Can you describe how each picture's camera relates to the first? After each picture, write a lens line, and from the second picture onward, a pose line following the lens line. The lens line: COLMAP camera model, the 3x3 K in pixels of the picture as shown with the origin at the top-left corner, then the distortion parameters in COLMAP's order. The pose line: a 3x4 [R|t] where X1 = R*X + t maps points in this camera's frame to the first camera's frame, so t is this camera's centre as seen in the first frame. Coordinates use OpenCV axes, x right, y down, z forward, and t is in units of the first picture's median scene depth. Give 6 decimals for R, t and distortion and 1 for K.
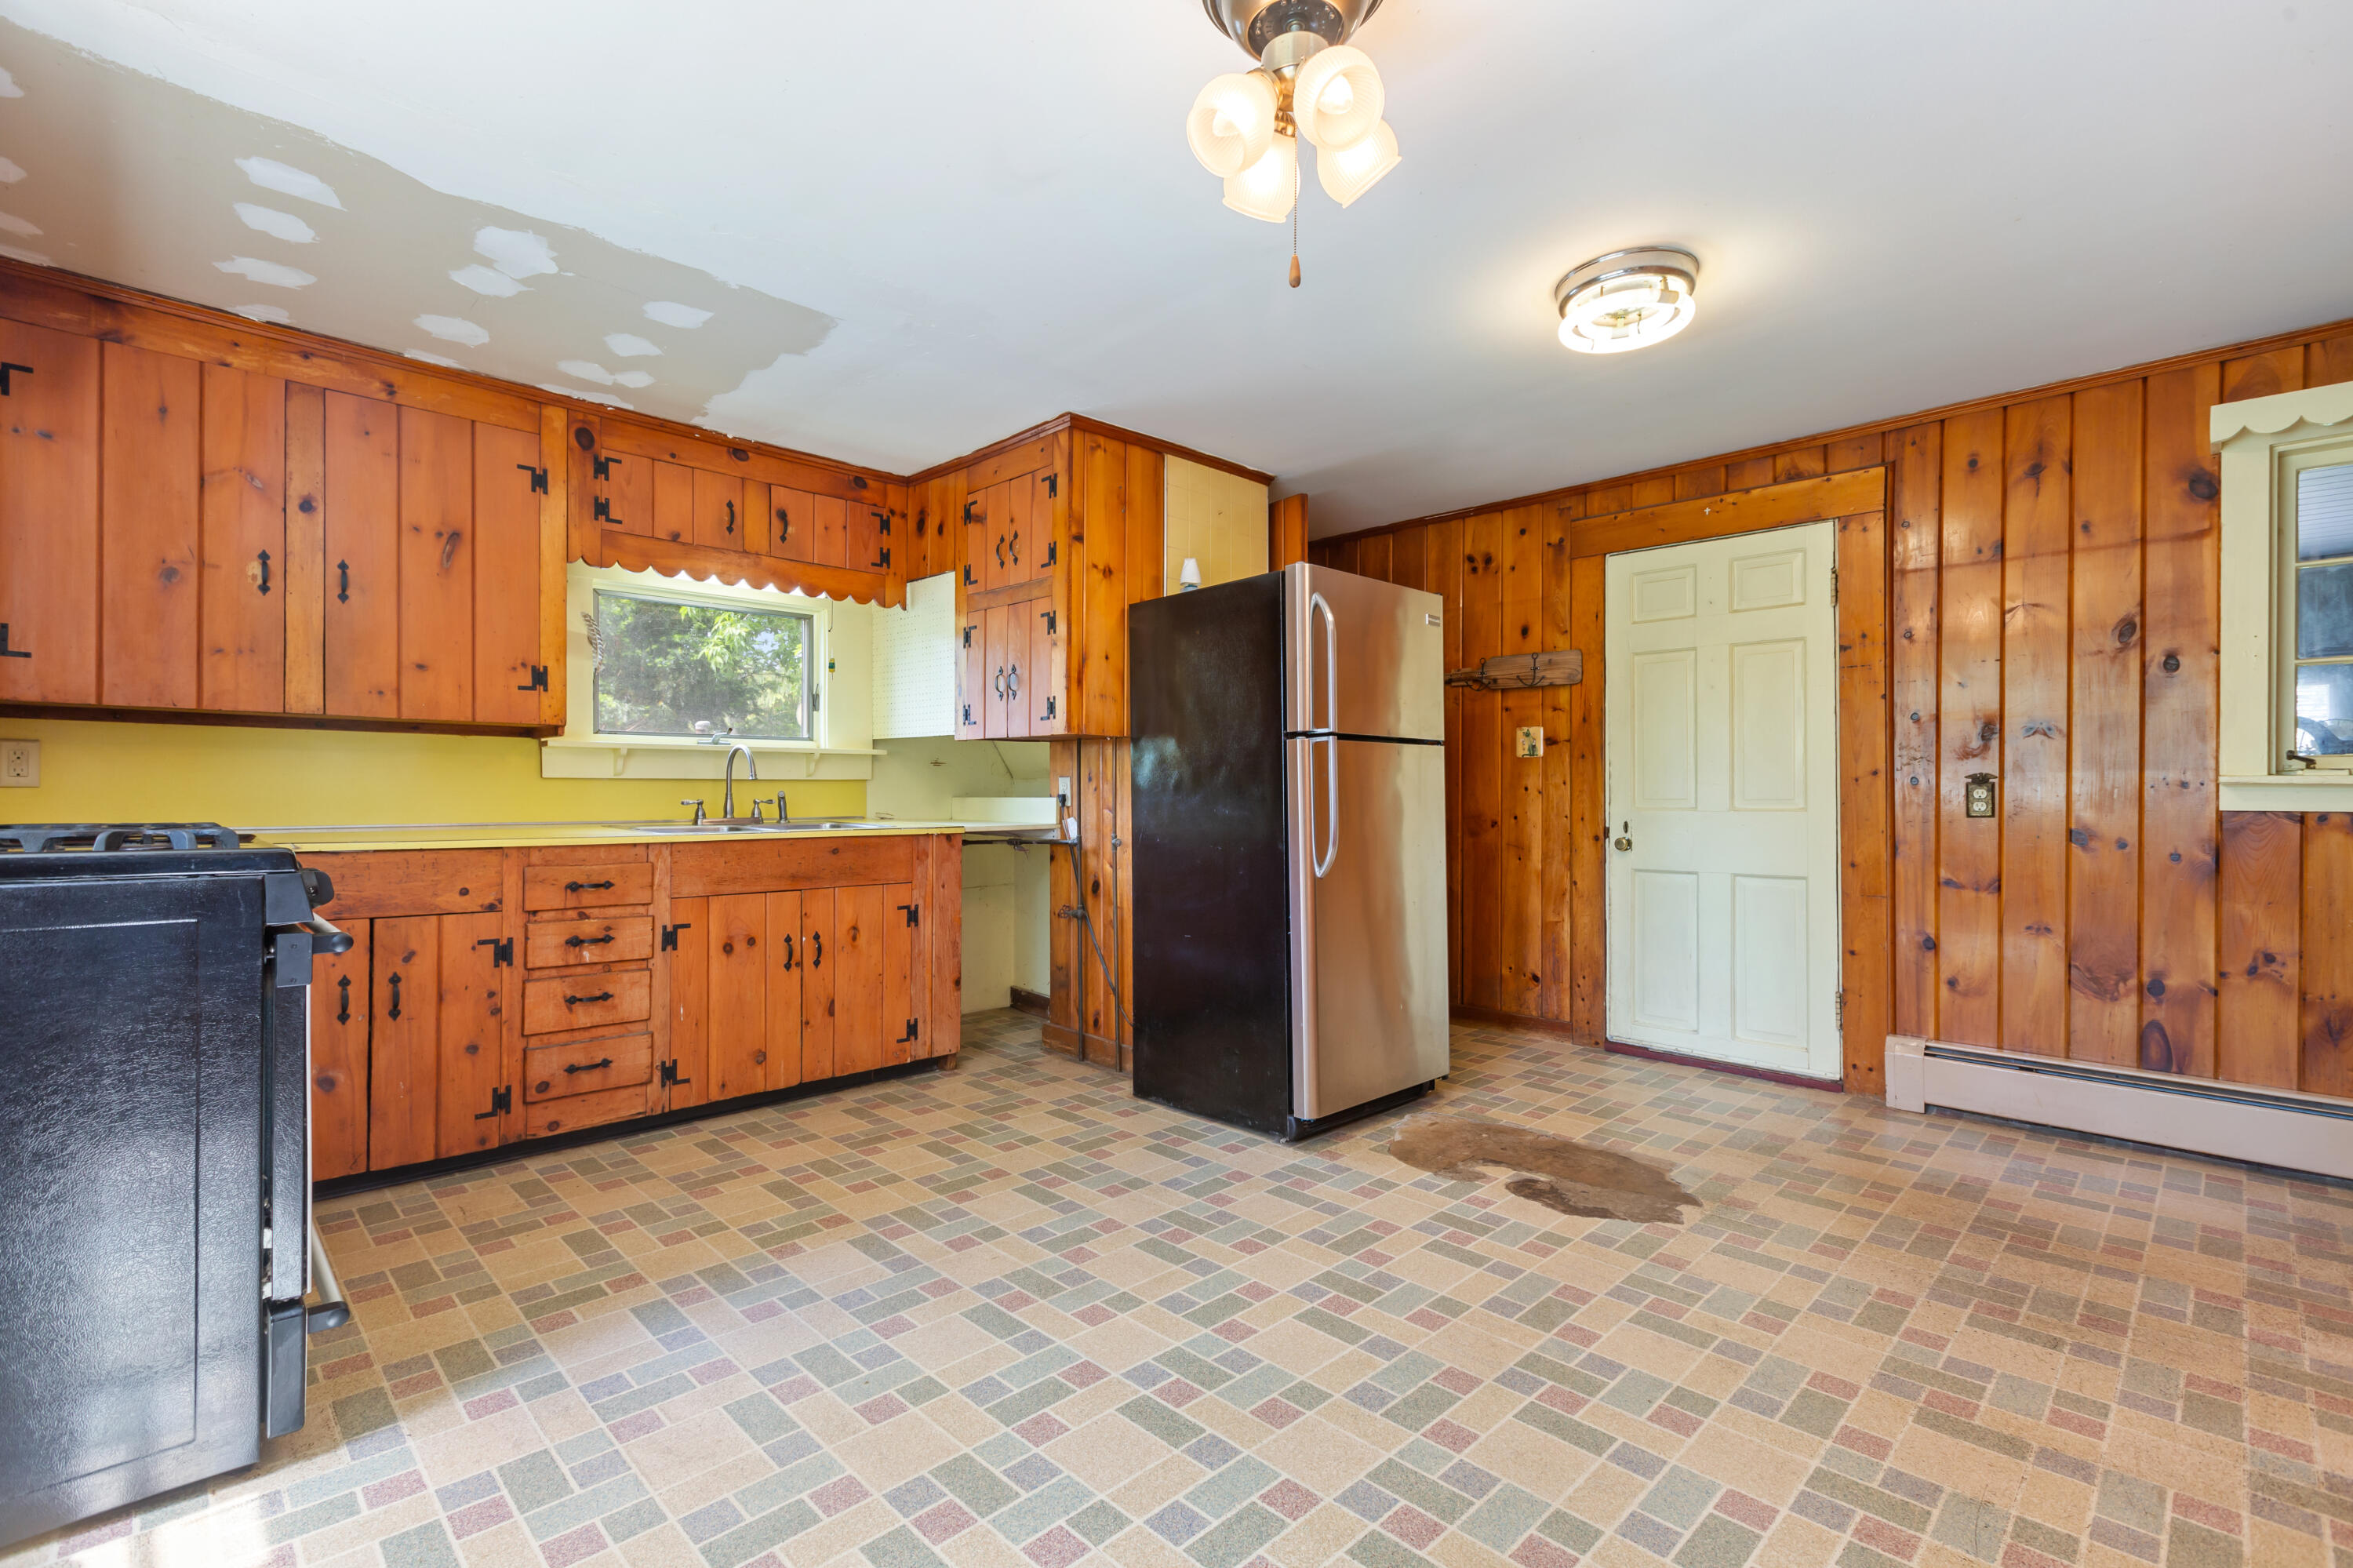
lens RADIAL K [[1051.0, 0, 1159.5], [0, 1051.0, 788.7], [0, 0, 1]] dist [0.005371, 0.000326]
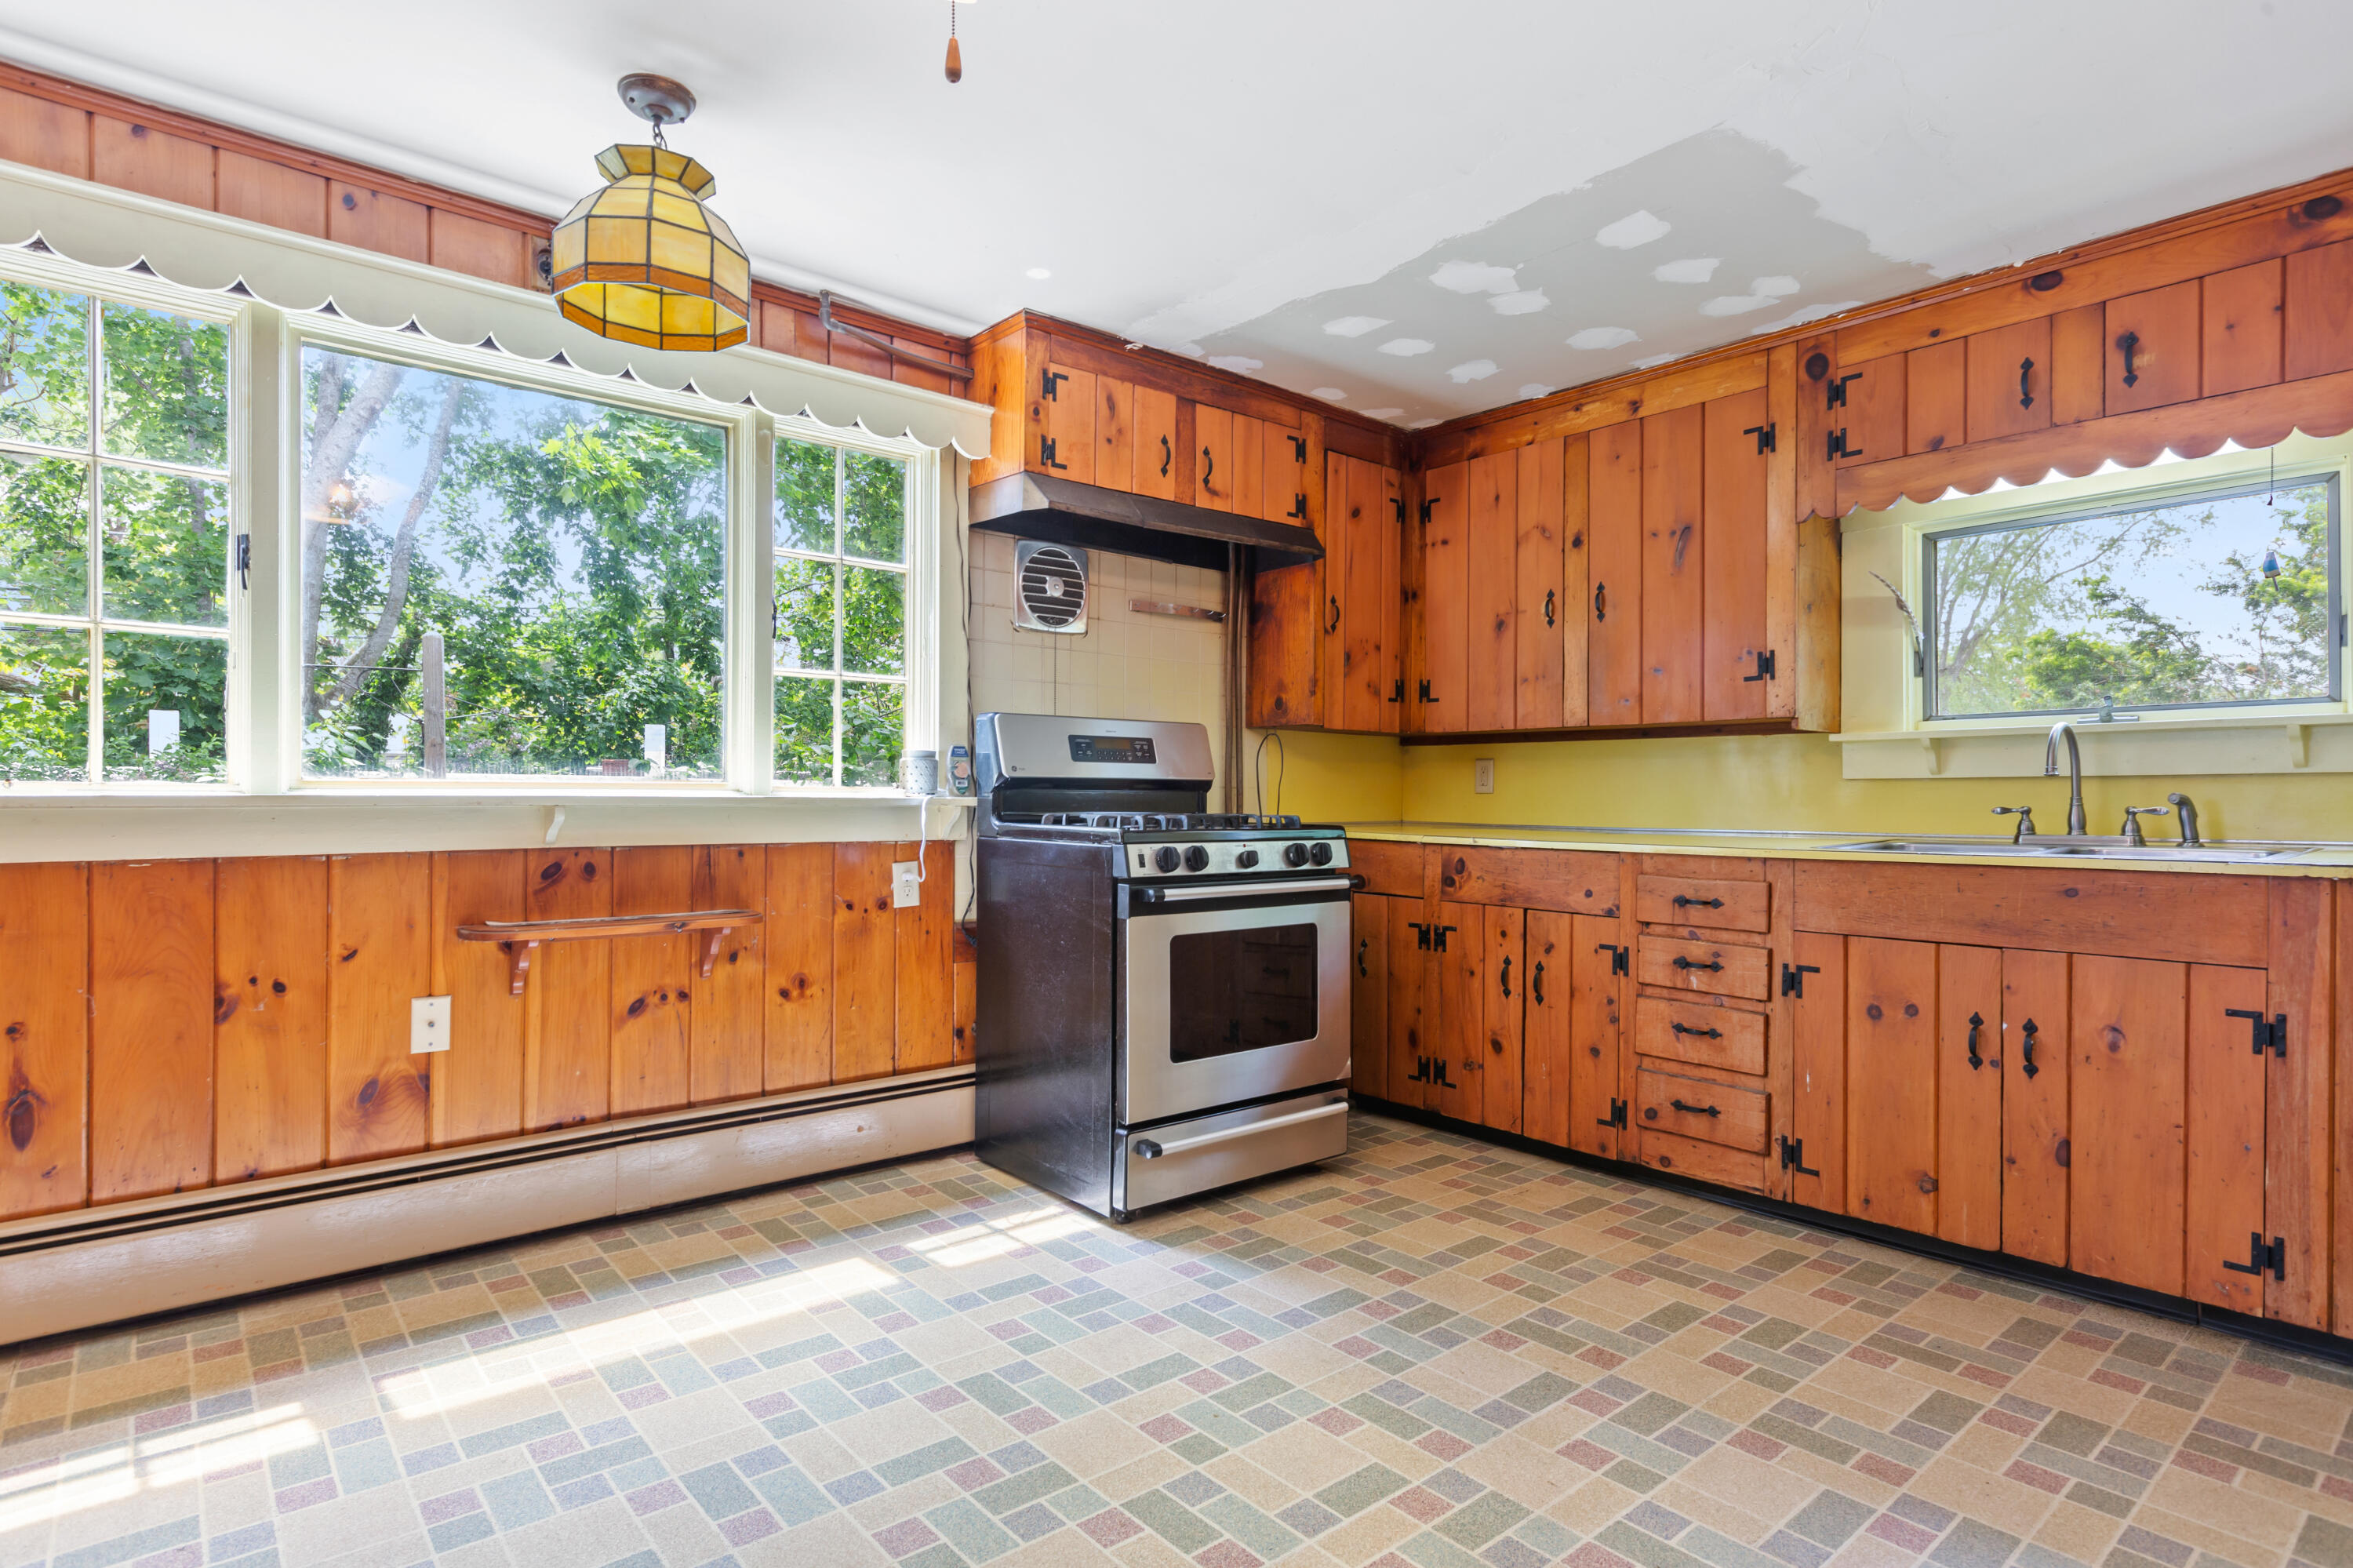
lens RADIAL K [[1215.0, 0, 1162.7], [0, 1215.0, 795.2], [0, 0, 1]] dist [0.004441, -0.001664]
pose [[-0.073659, -0.006341, -0.997263, 0.501896], [-0.000107, 0.999980, -0.006351, 0.010236], [0.997283, -0.000361, -0.073658, 0.639026]]
